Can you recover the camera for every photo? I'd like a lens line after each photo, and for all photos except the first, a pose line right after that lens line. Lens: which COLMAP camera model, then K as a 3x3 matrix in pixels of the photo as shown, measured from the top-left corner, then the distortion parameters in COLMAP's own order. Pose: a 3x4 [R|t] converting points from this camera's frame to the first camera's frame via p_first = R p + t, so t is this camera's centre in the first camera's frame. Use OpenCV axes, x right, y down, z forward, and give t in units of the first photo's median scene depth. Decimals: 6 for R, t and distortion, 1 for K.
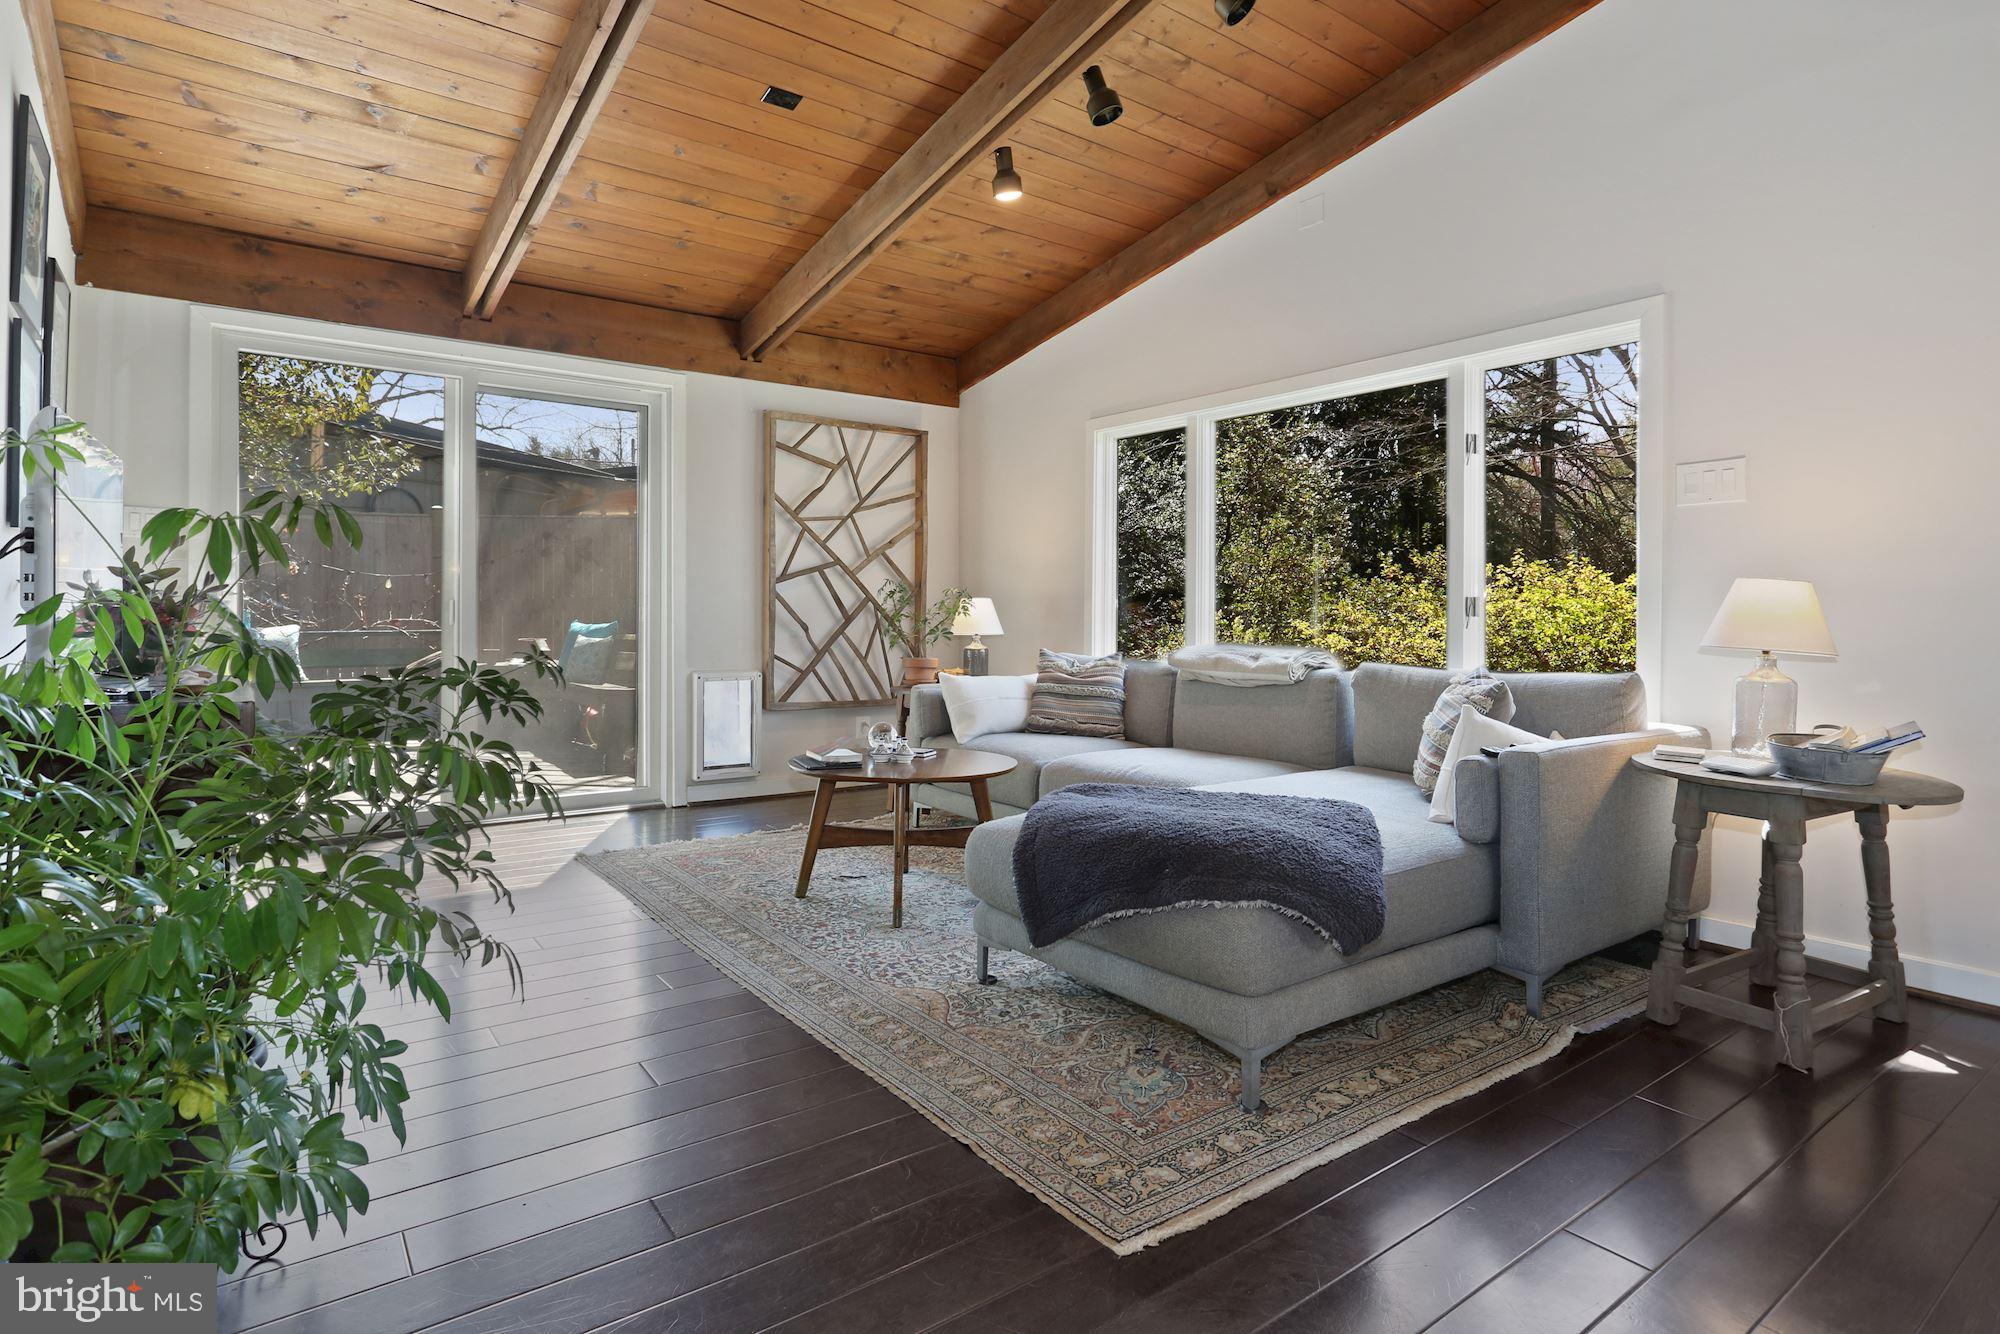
lens RADIAL K [[1014.3, 0, 972.5], [0, 1014.3, 615.0], [0, 0, 1]] dist [-0.003419, 0.000237]
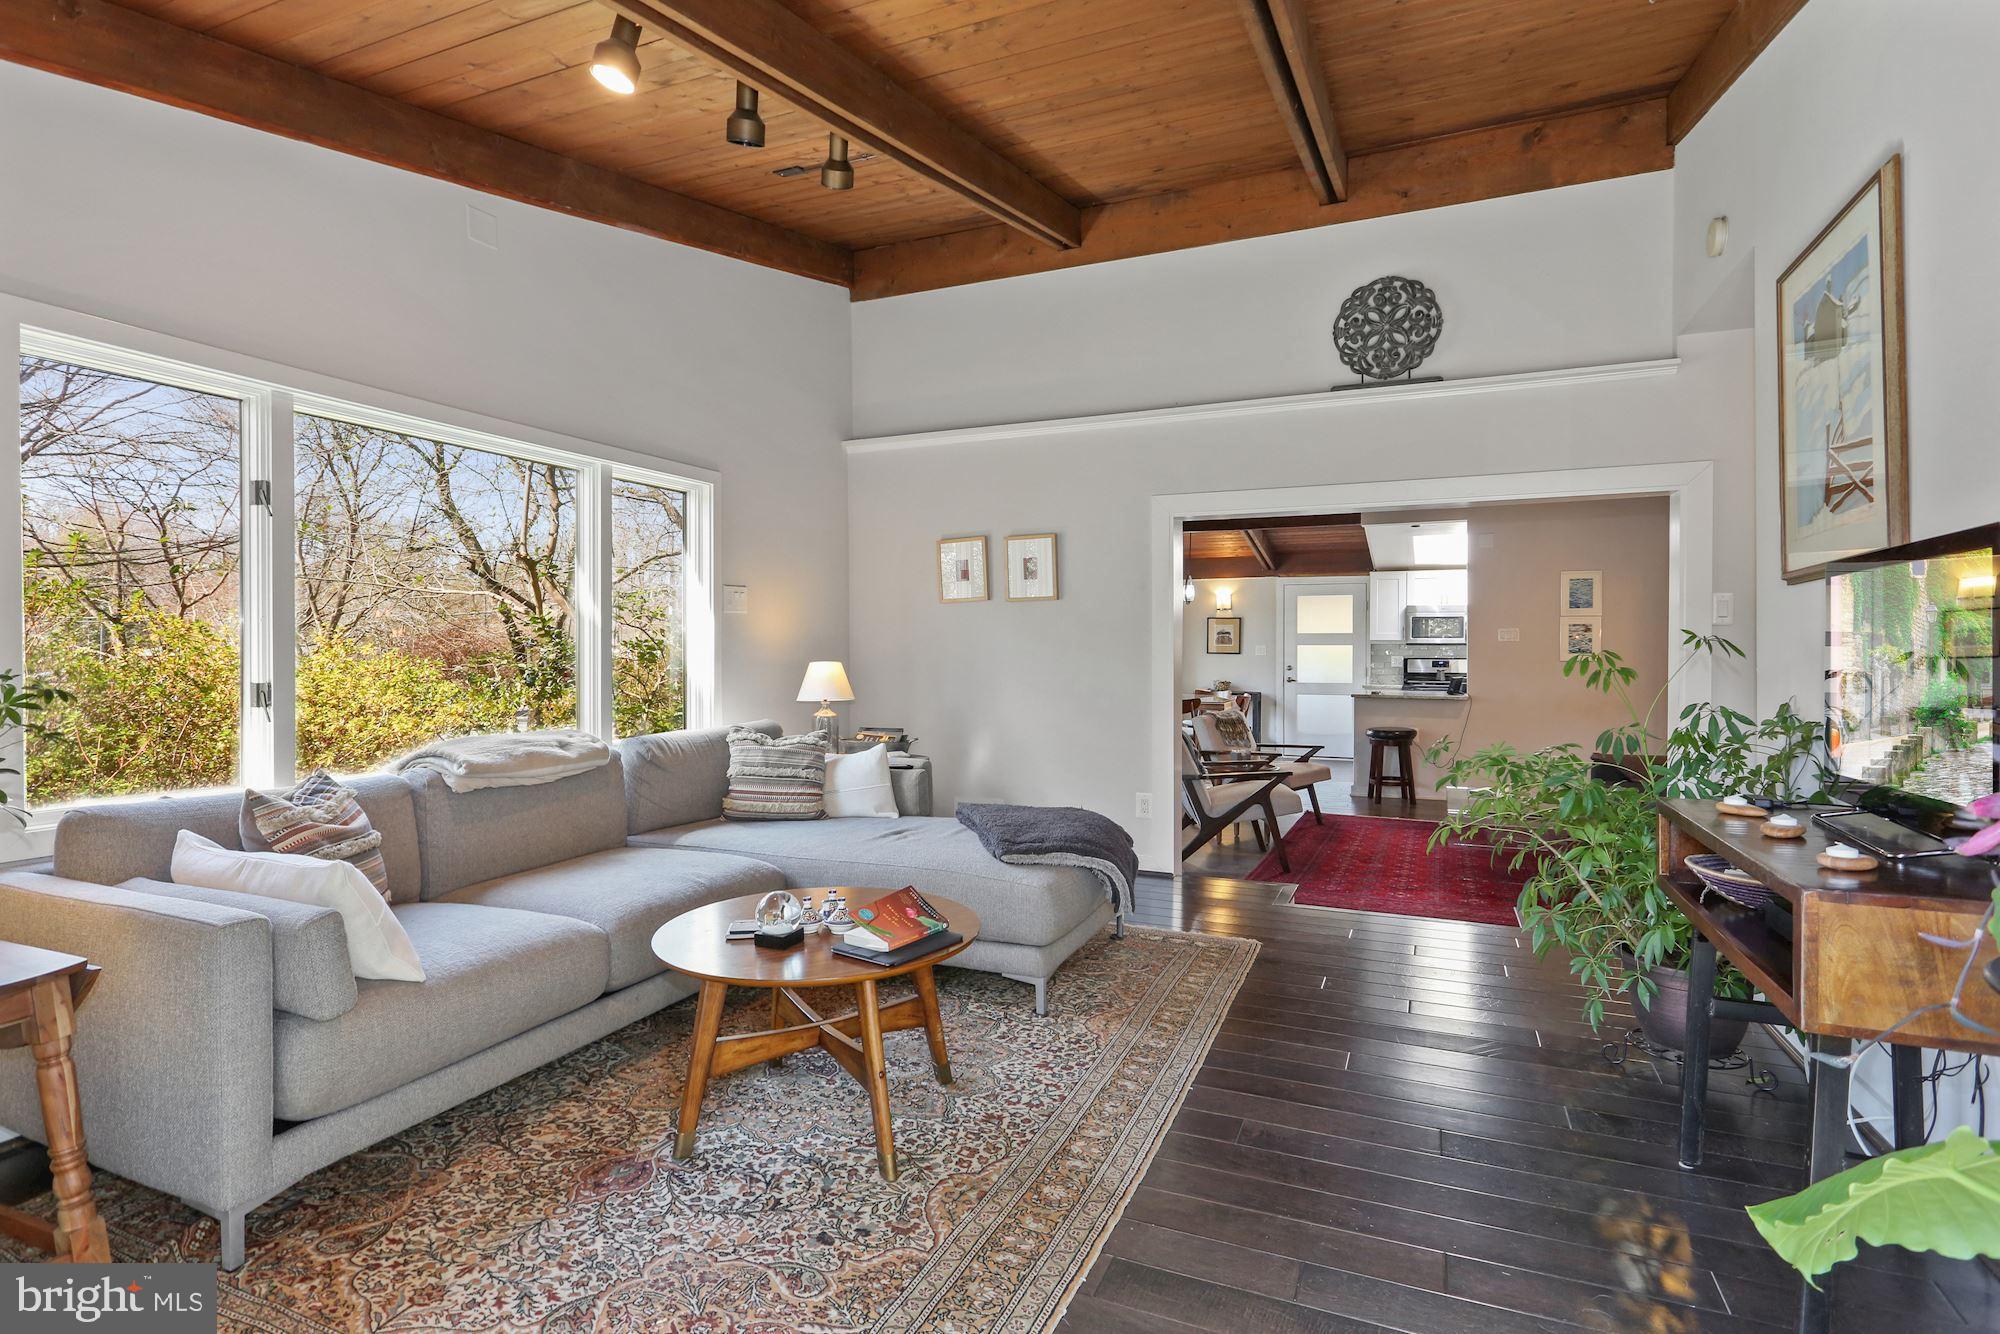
lens RADIAL K [[980.9, 0, 987.9], [0, 980.9, 619.1], [0, 0, 1]] dist [-0.000881, 0.000545]
pose [[-0.498608, 0.017778, 0.866645, -0.639209], [-0.003038, 0.999748, -0.022256, -0.049780], [-0.866822, -0.013730, -0.498428, 1.089653]]
